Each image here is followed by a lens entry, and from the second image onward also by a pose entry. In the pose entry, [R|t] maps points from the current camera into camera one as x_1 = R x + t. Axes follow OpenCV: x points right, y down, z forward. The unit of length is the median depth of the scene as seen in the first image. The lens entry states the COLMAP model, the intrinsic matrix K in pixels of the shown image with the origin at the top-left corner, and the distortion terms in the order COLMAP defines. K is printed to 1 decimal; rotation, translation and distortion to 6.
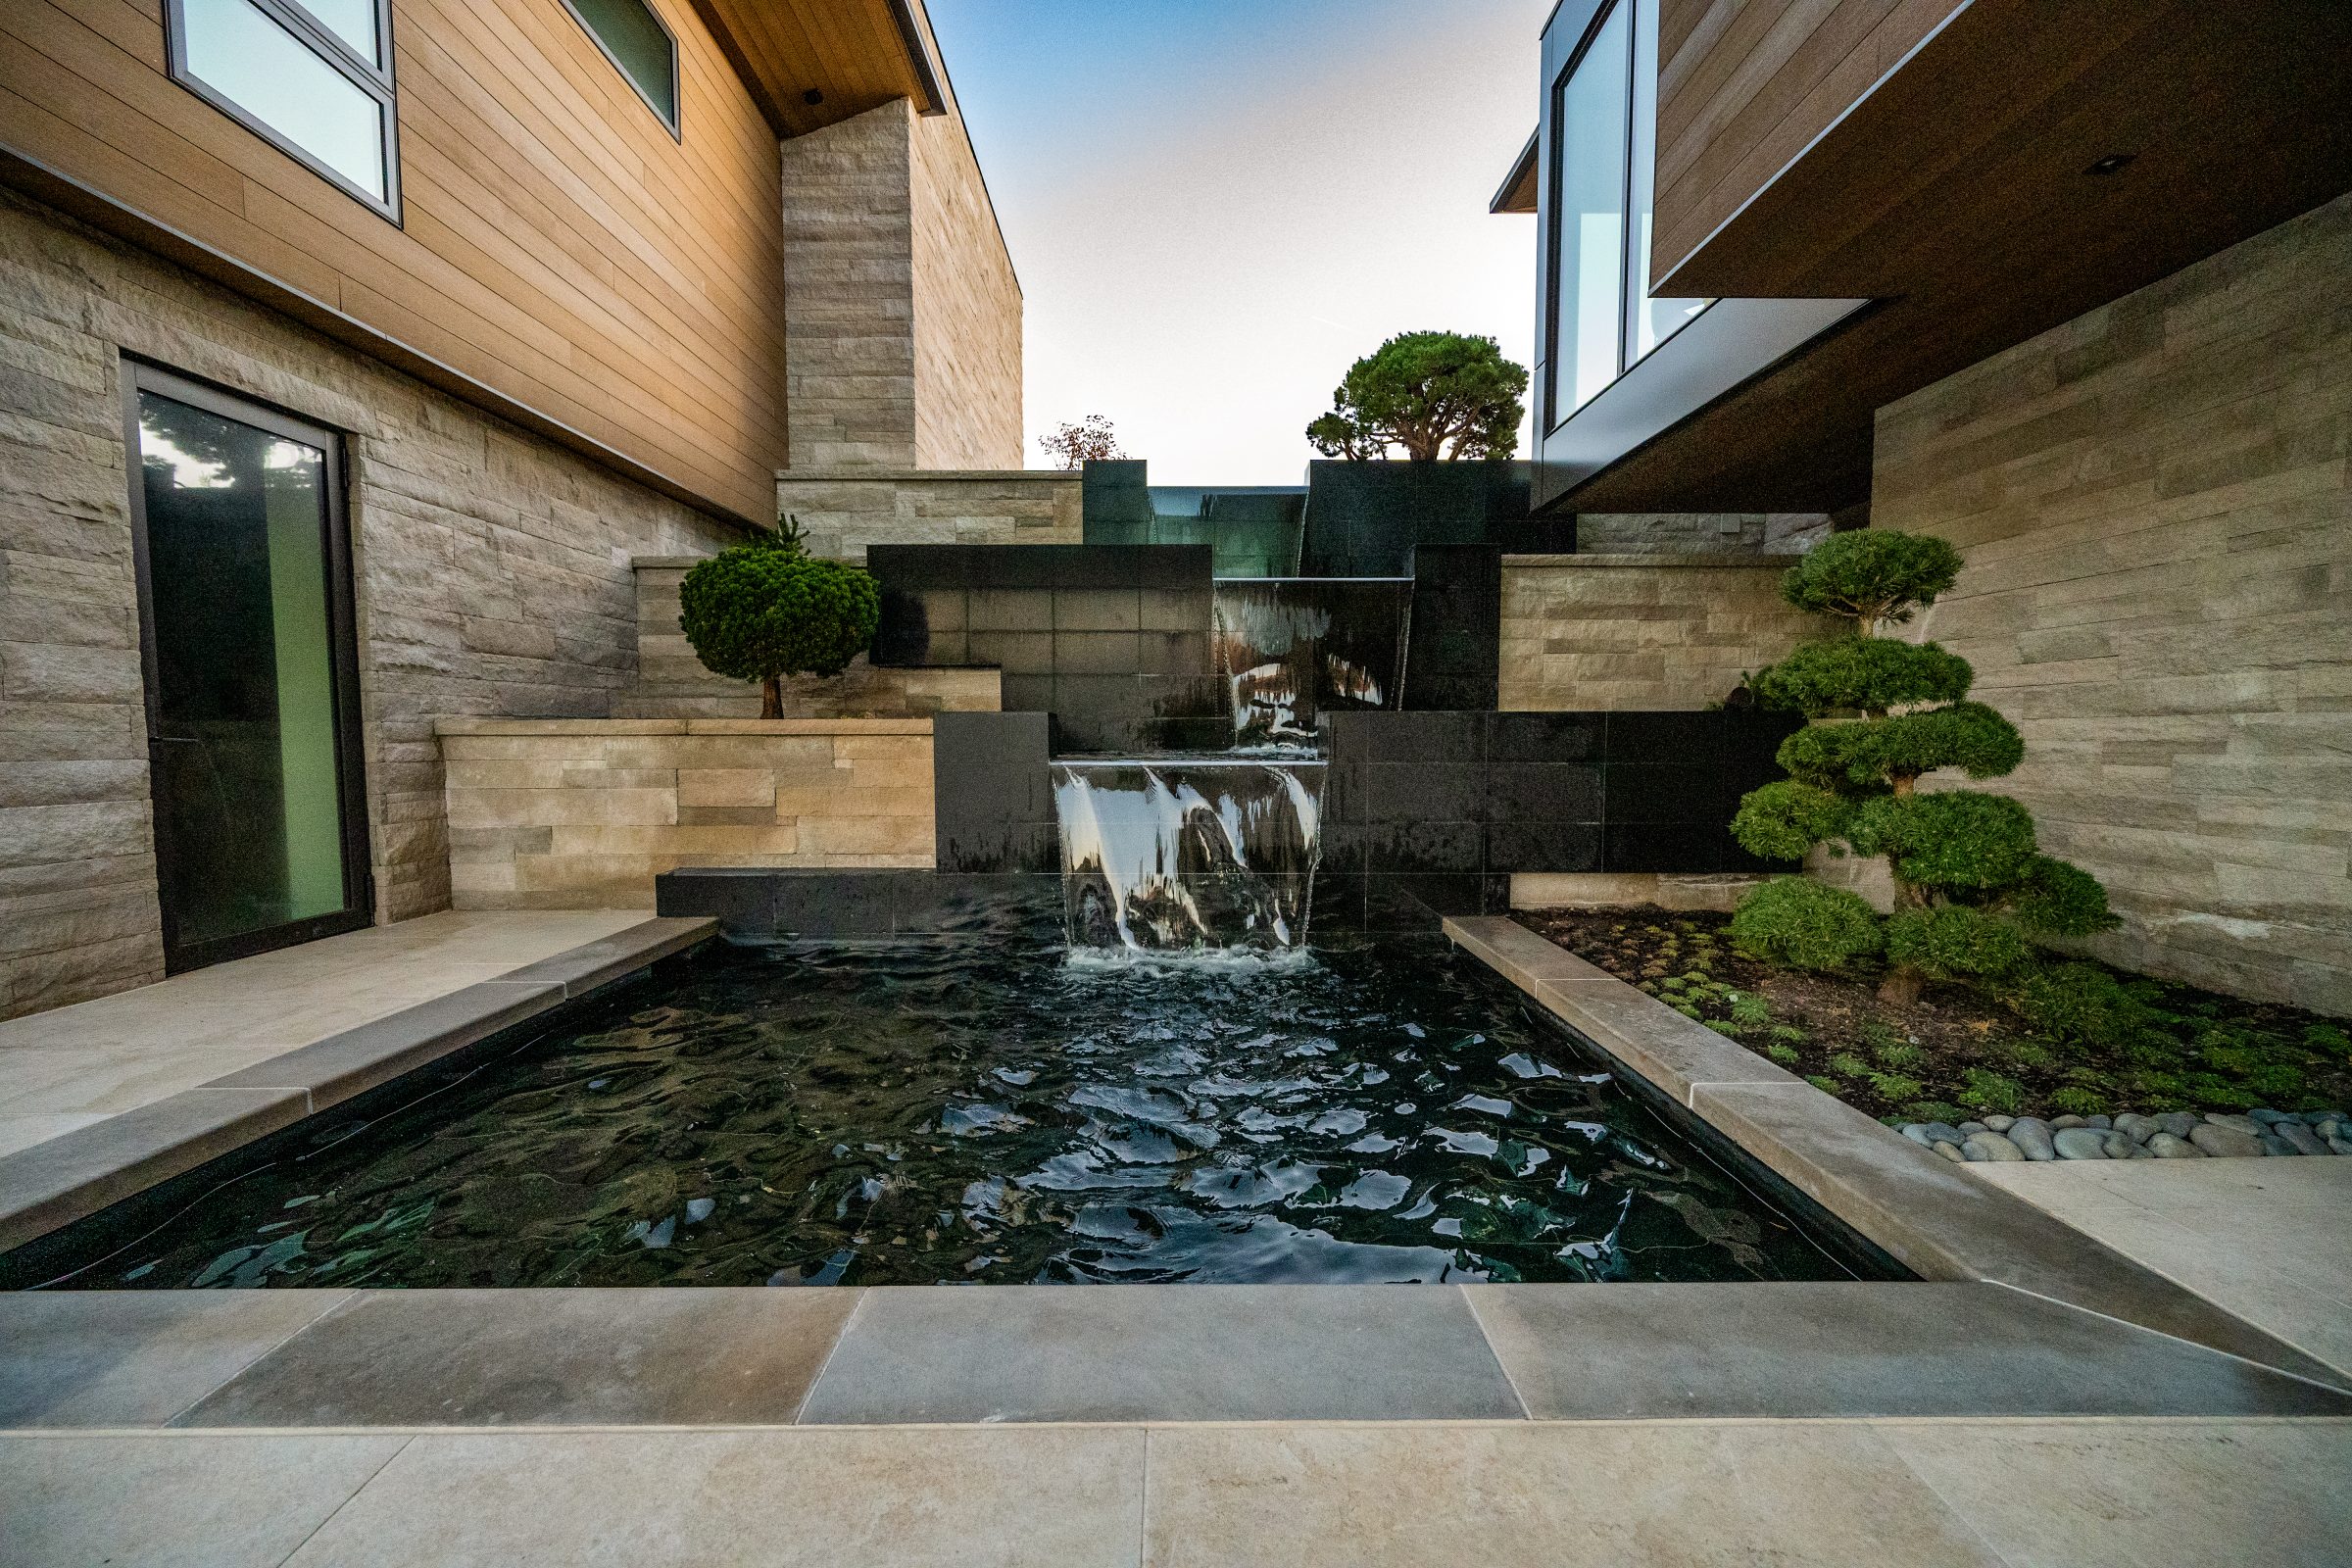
lens RADIAL K [[905.0, 0, 1176.0], [0, 905.0, 784.0], [0, 0, 1]] dist [-0.001367, -0.000006]
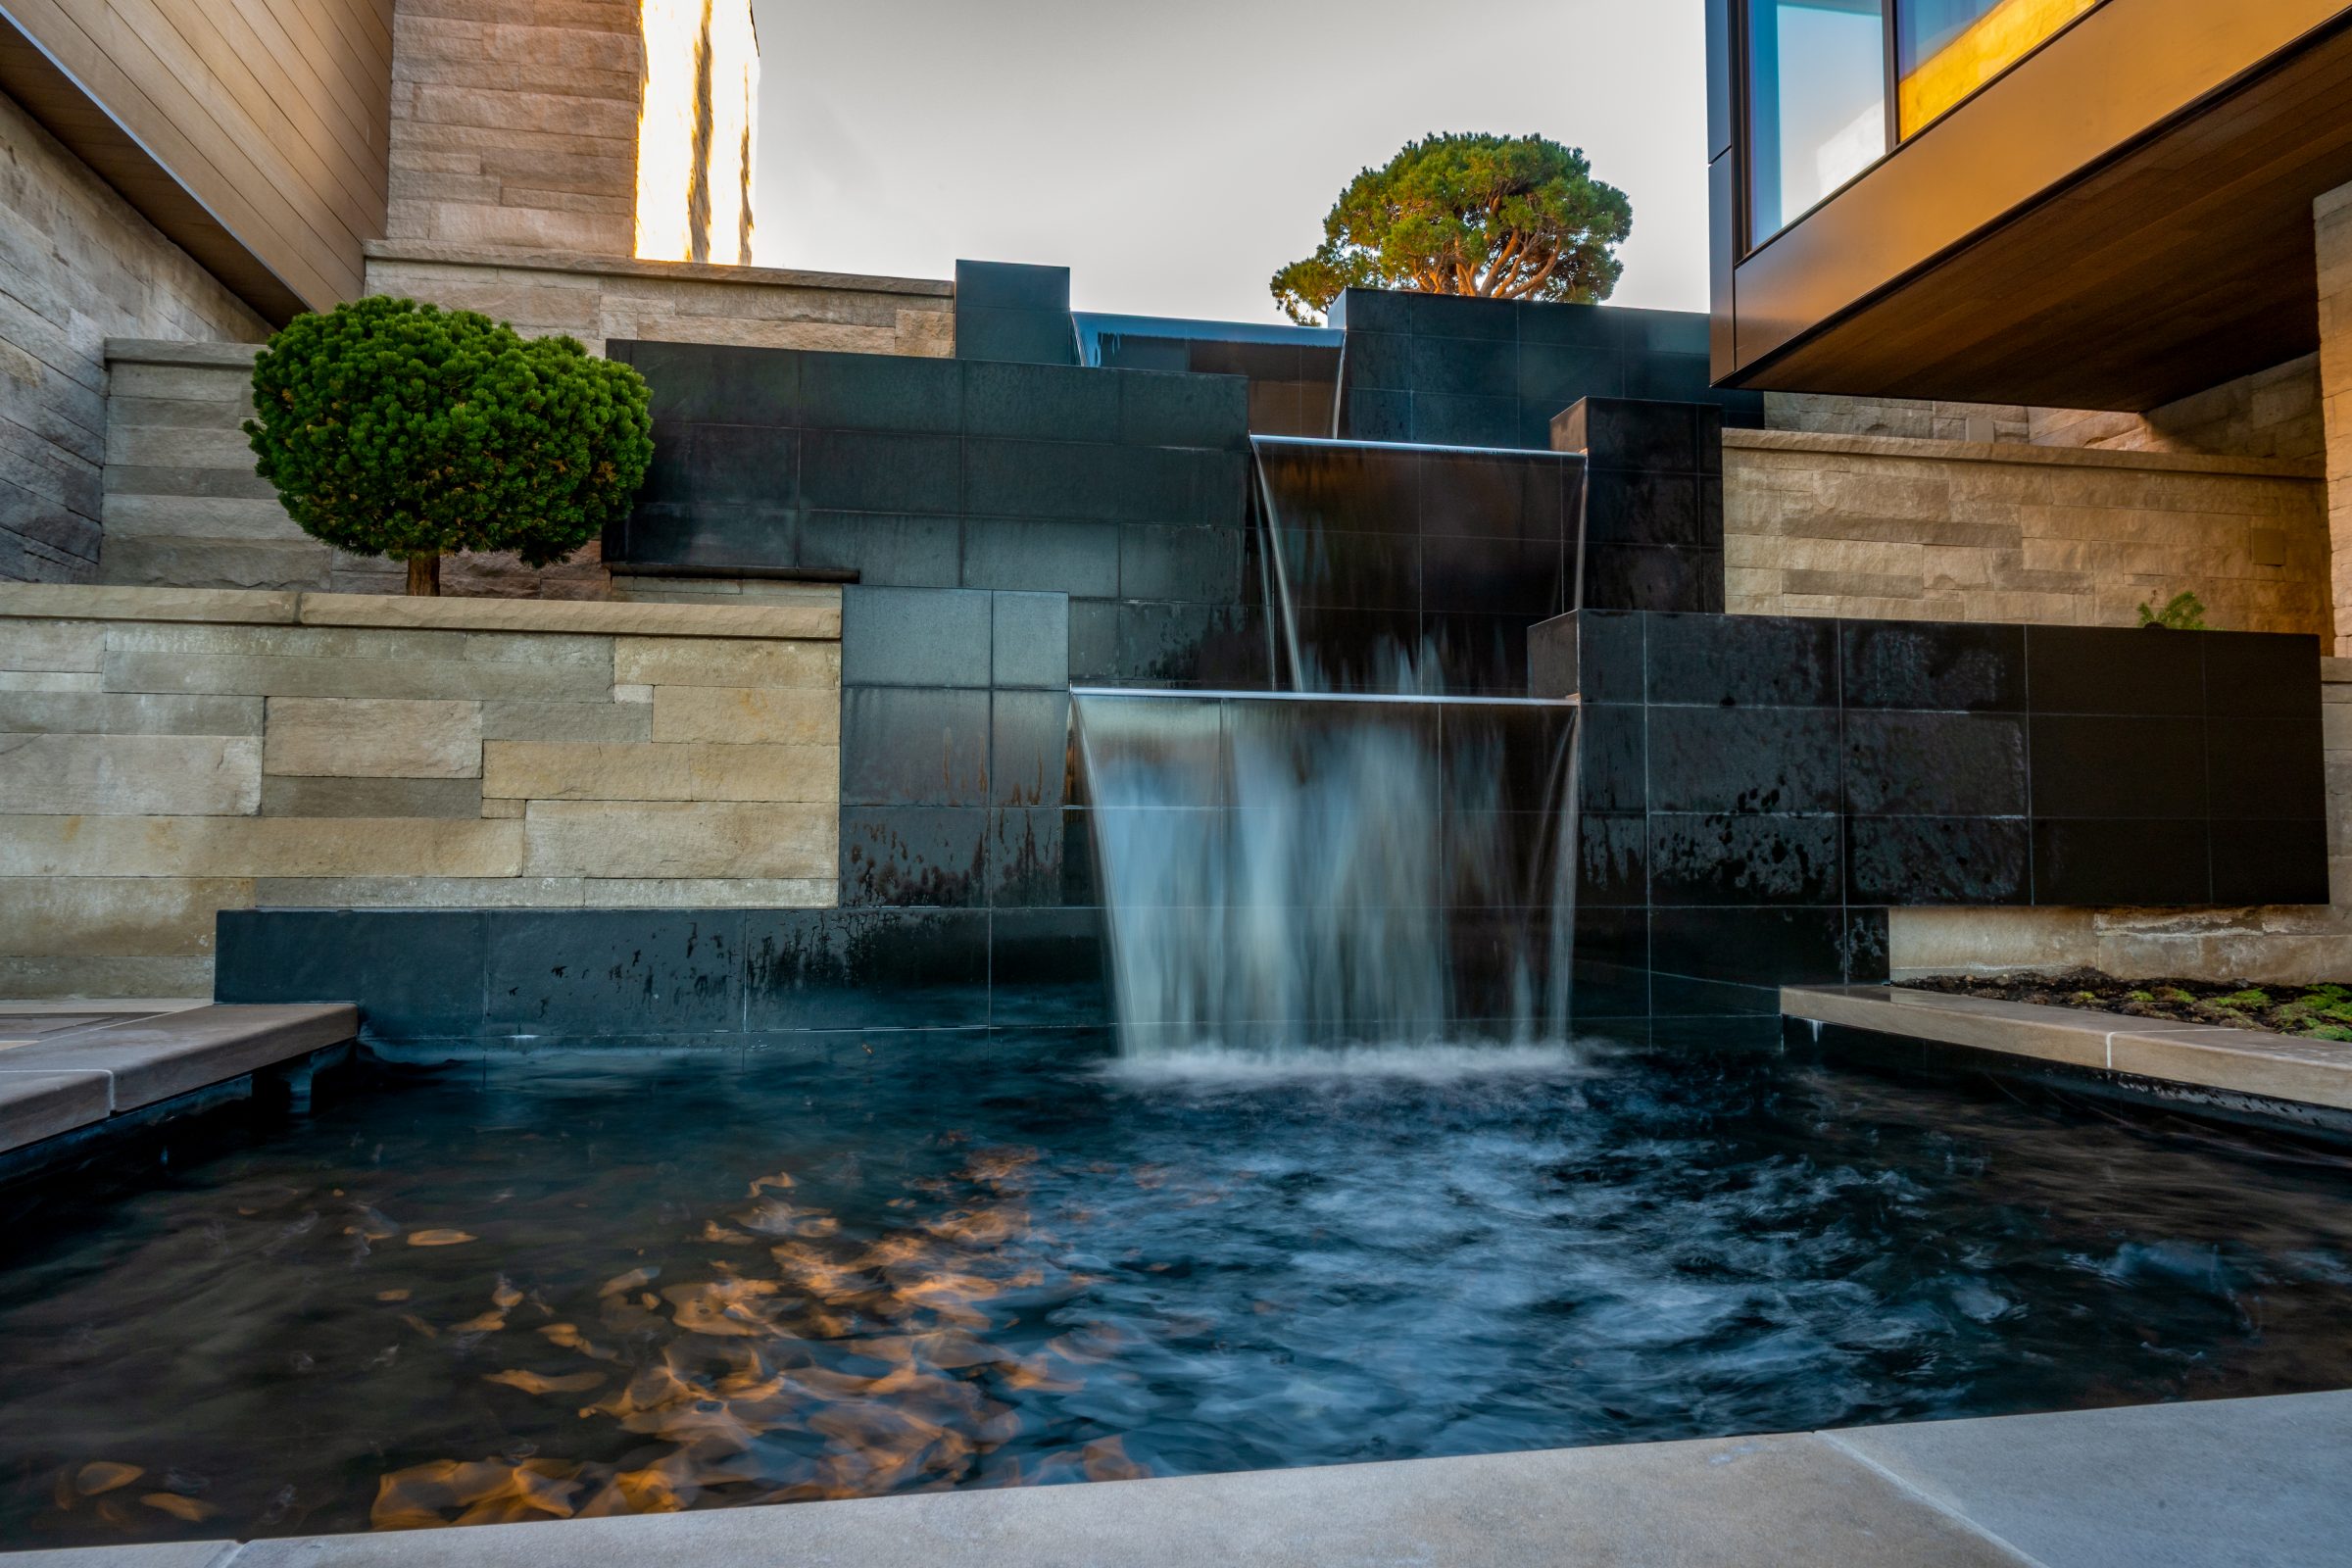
lens RADIAL K [[1529.3, 0, 1168.6], [0, 1529.3, 768.3], [0, 0, 1]] dist [-0.000726, -0.005733]
pose [[0.984560, 0.014437, 0.174452, -0.174477], [0.006732, 0.992733, -0.120147, 0.093143], [-0.174919, 0.119467, 0.977308, 0.108009]]
